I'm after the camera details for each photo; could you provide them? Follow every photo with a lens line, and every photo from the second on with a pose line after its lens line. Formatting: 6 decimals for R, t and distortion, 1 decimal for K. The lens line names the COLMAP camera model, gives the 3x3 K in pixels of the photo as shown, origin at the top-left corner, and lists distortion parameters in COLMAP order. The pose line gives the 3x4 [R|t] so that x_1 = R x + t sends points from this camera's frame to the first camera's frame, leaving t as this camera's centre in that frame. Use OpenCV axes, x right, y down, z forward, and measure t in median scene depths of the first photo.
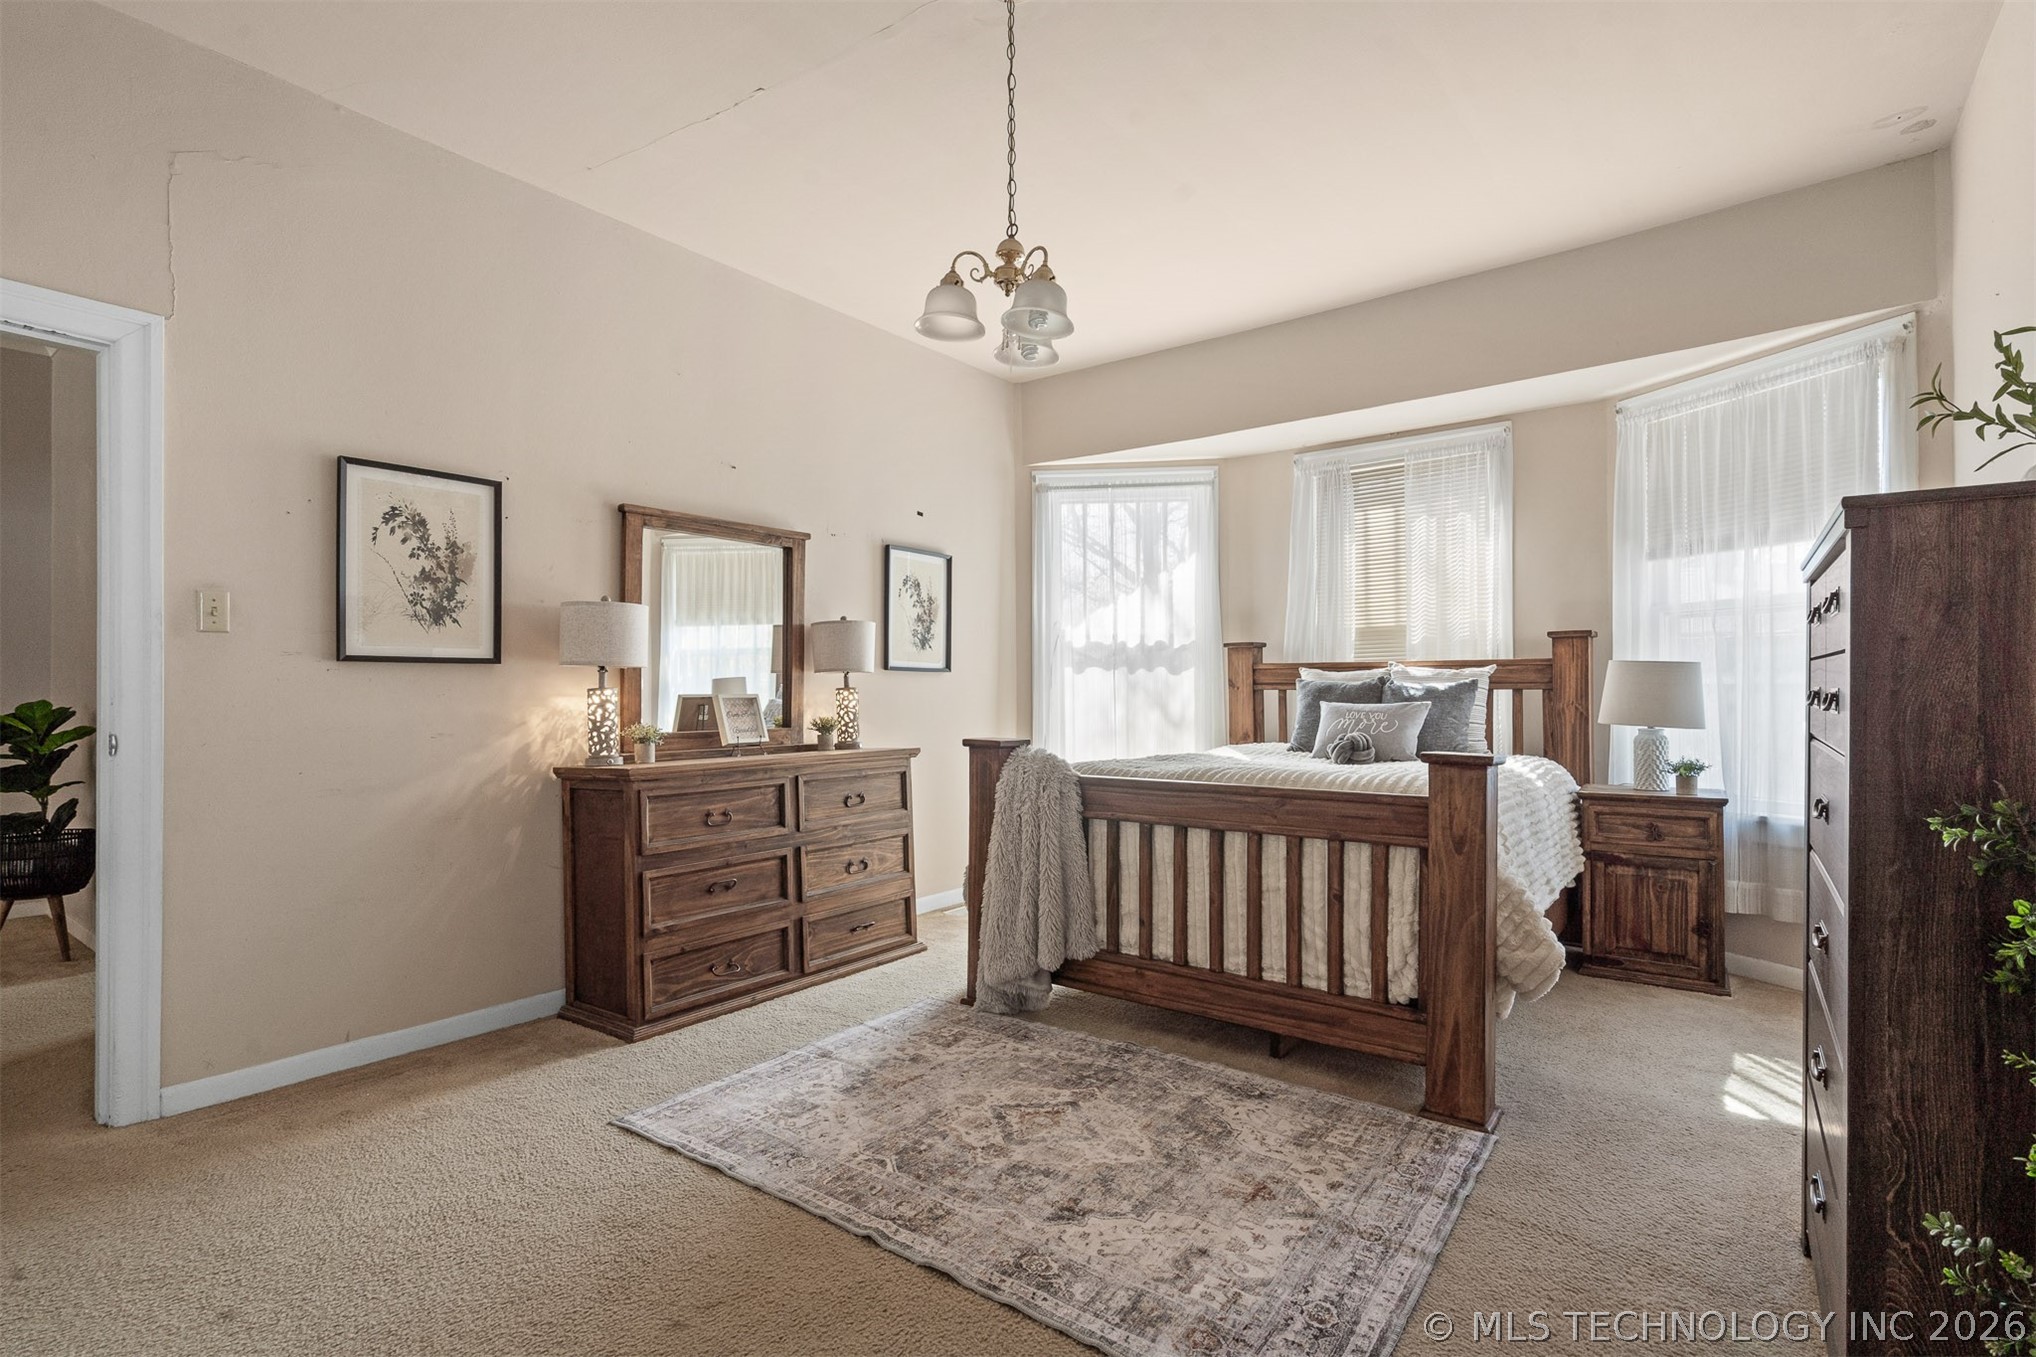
lens RADIAL K [[953.3, 0, 1039.2], [0, 953.3, 688.1], [0, 0, 1]] dist [-0.000442, 0.003331]
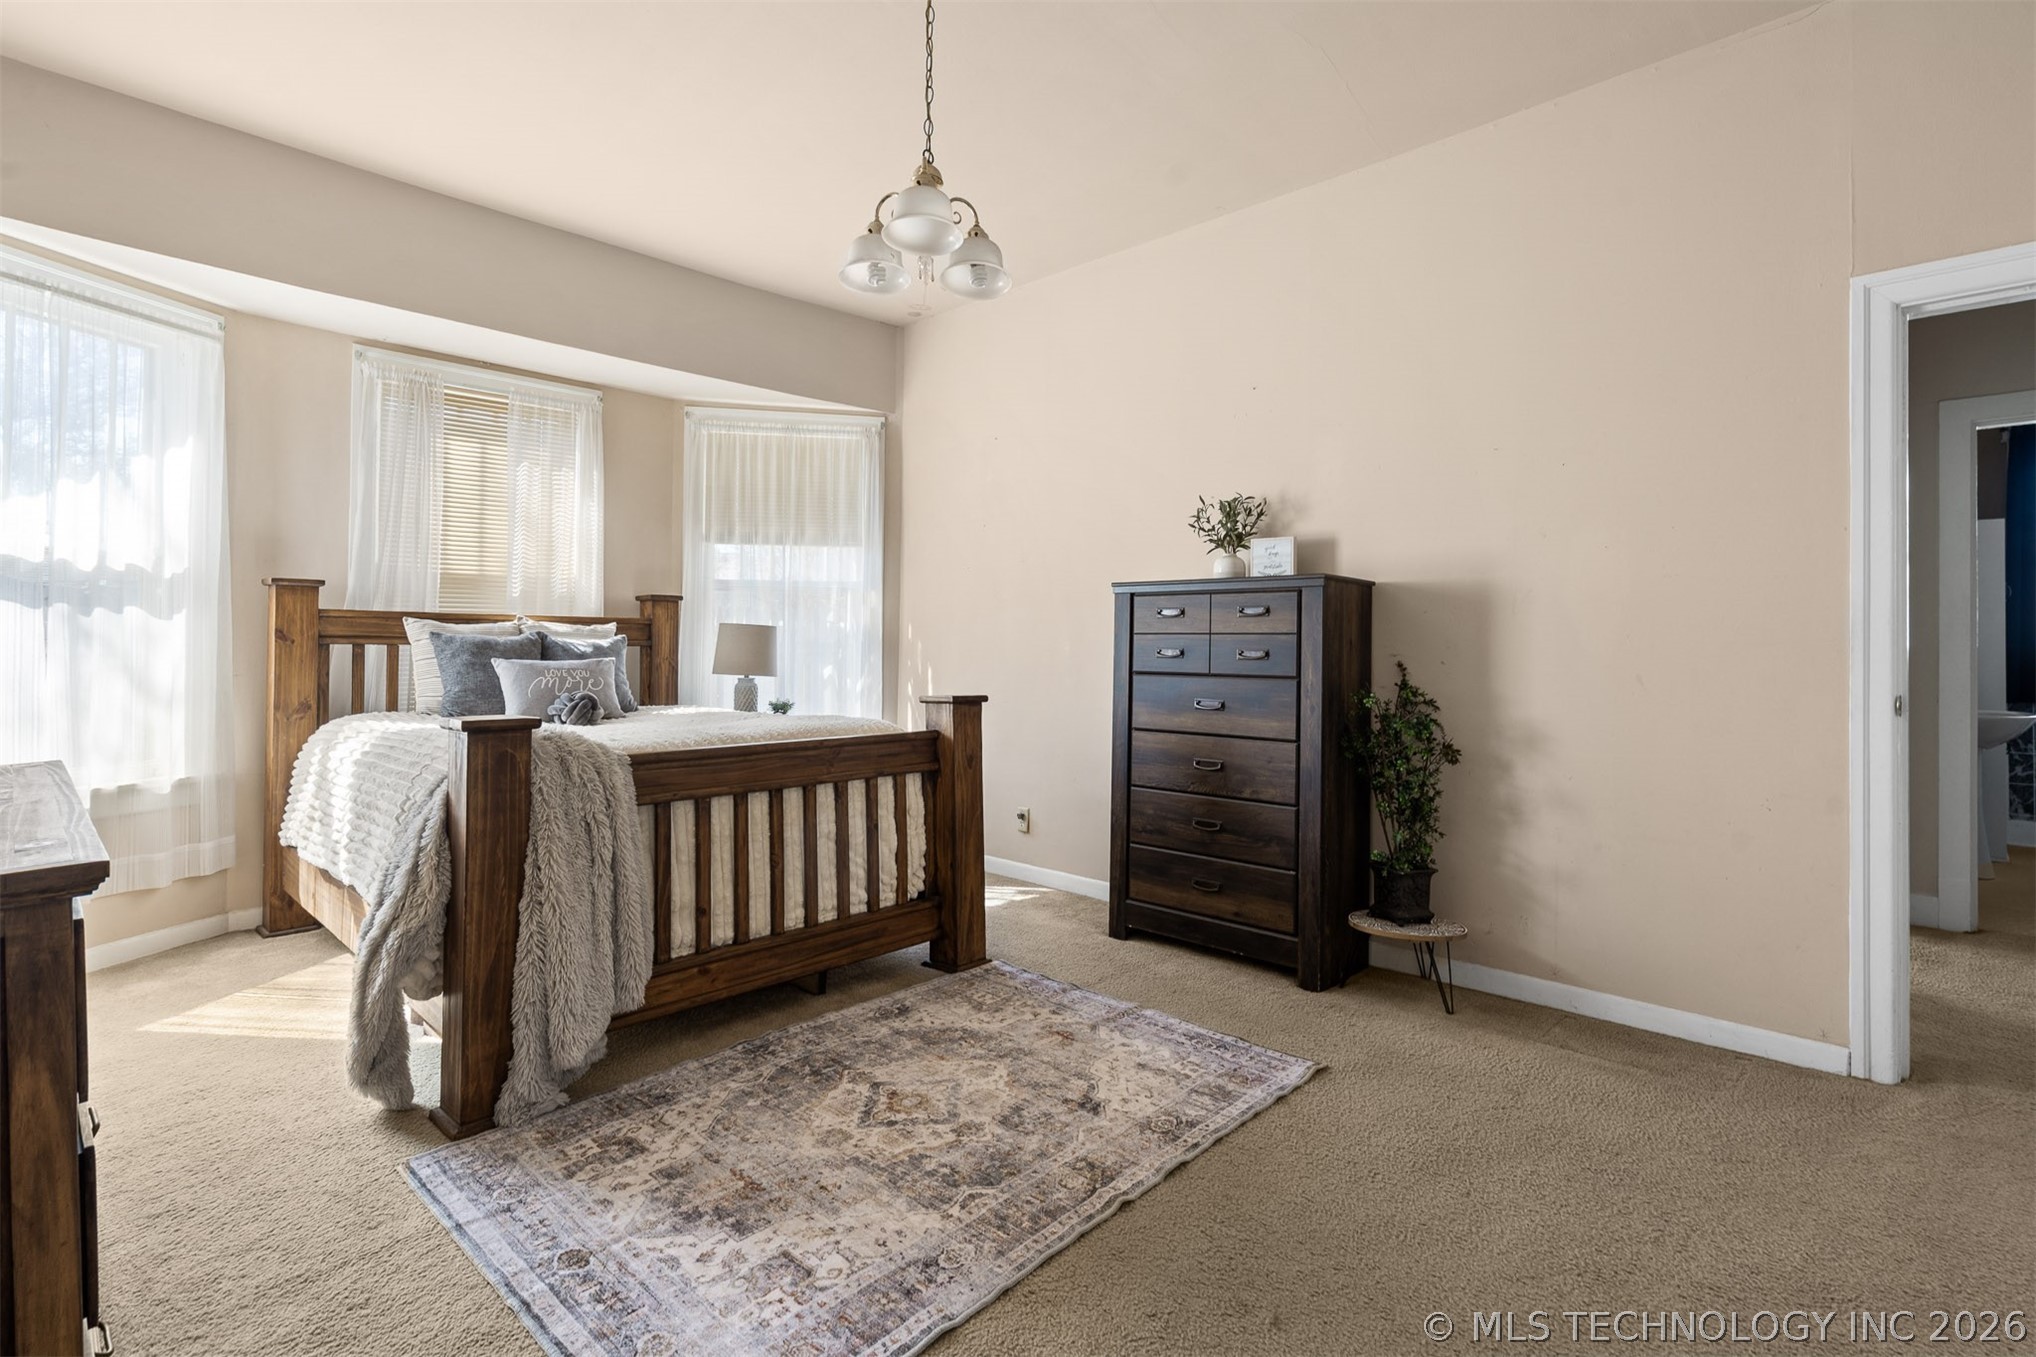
lens RADIAL K [[953.3, 0, 1002.8], [0, 953.3, 644.6], [0, 0, 1]] dist [-0.000442, 0.003331]
pose [[0.141048, 0.006252, 0.989983, -0.854819], [-0.008202, 0.999953, -0.005146, 0.002955], [-0.989969, -0.007394, 0.141092, 0.719386]]
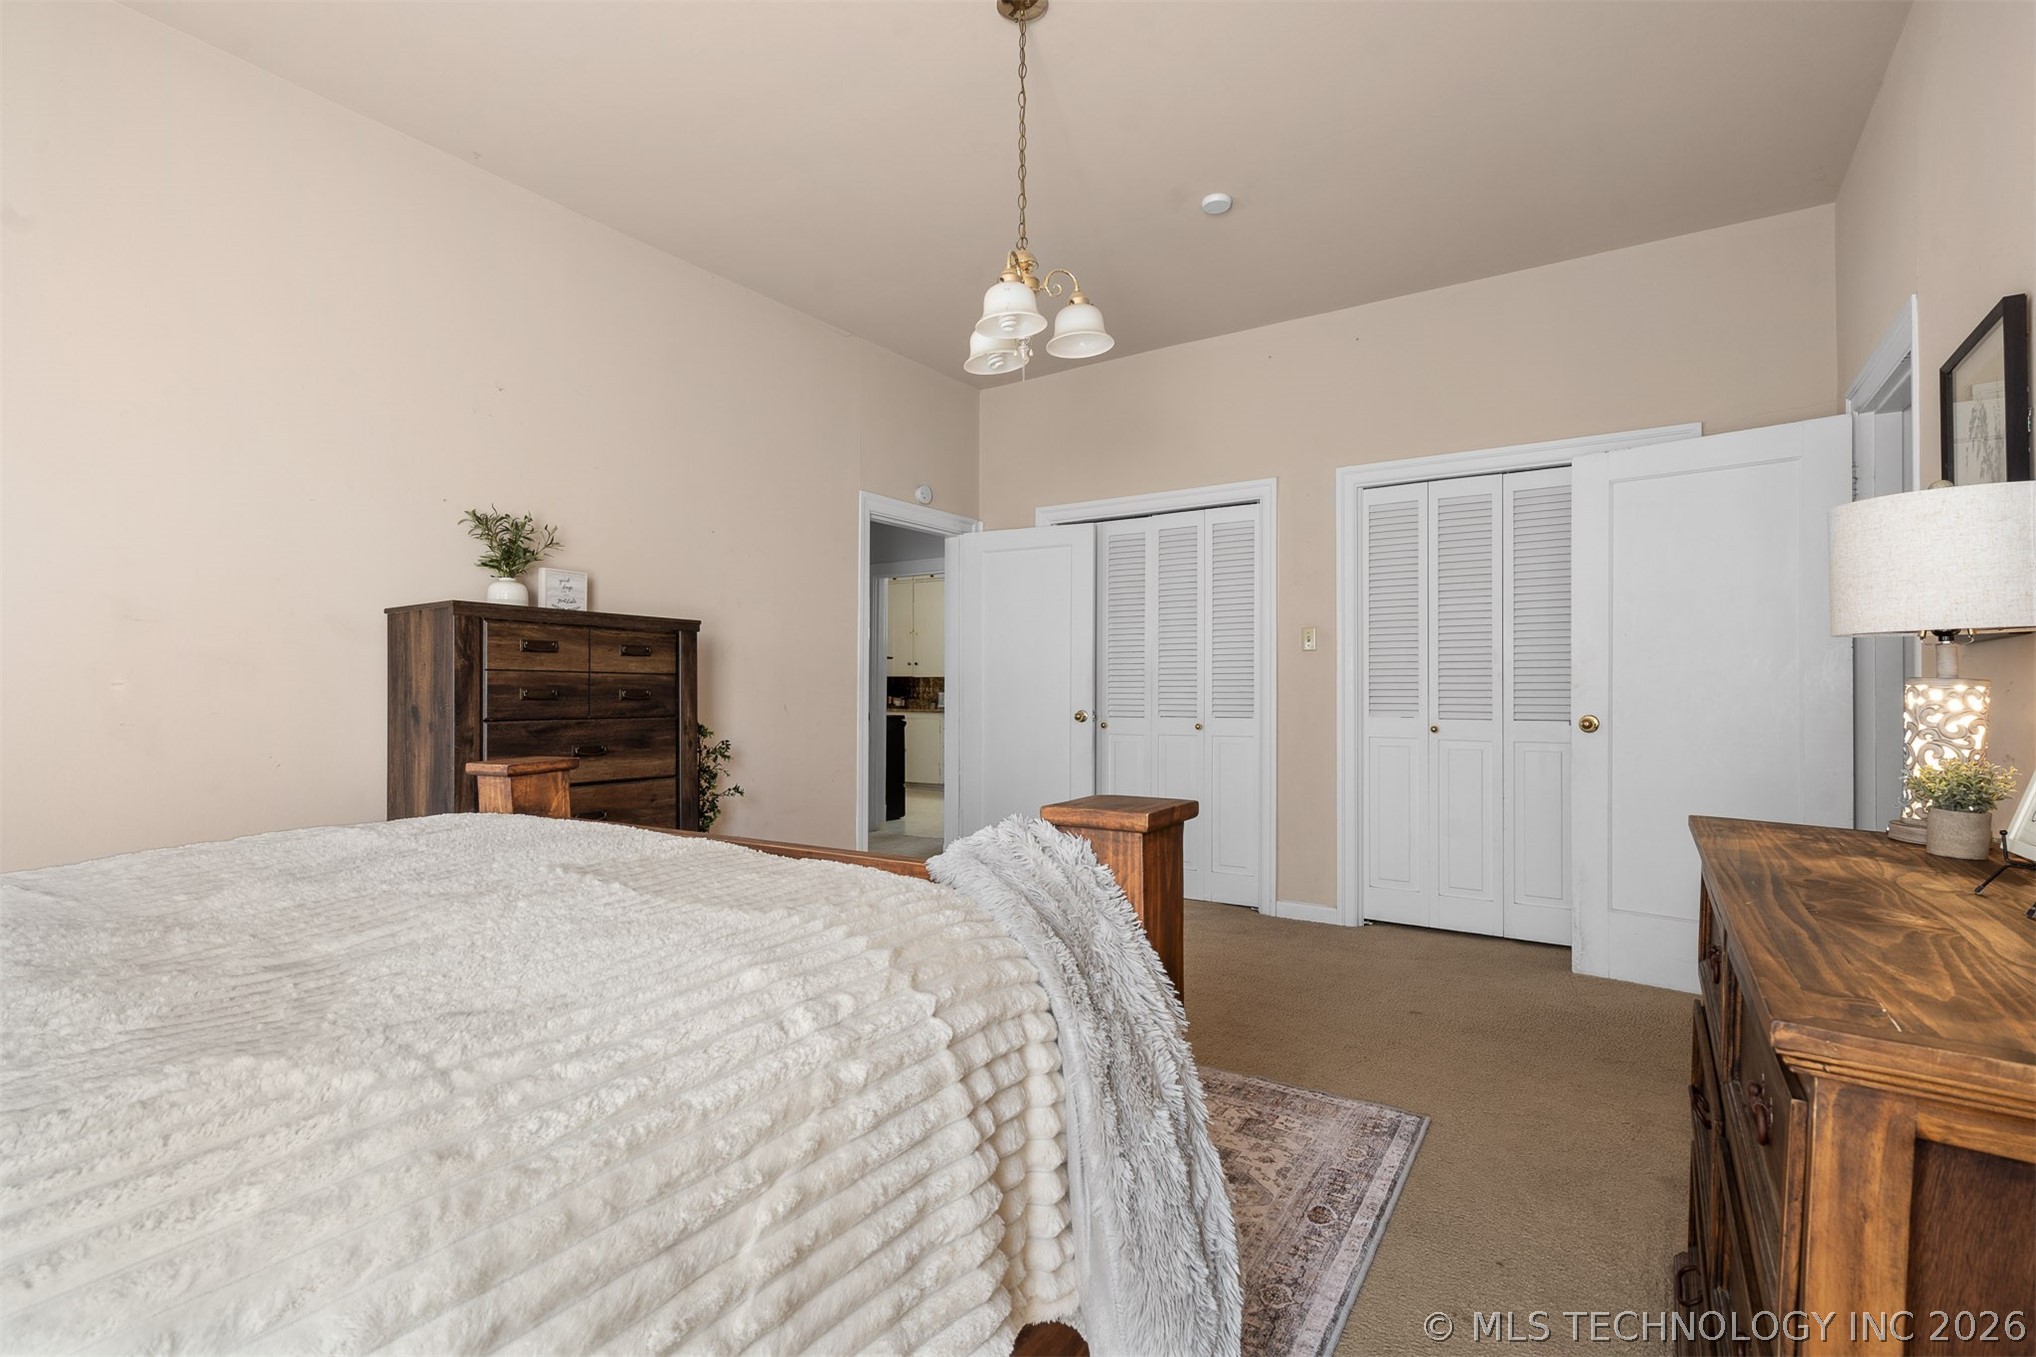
lens RADIAL K [[953.3, 0, 1001.3], [0, 953.3, 684.0], [0, 0, 1]] dist [-0.000442, 0.003331]
pose [[-0.999423, 0.006340, -0.033365, 0.025295], [0.006616, 0.999945, -0.008147, 0.006383], [0.033311, -0.008363, -0.999410, 1.846516]]
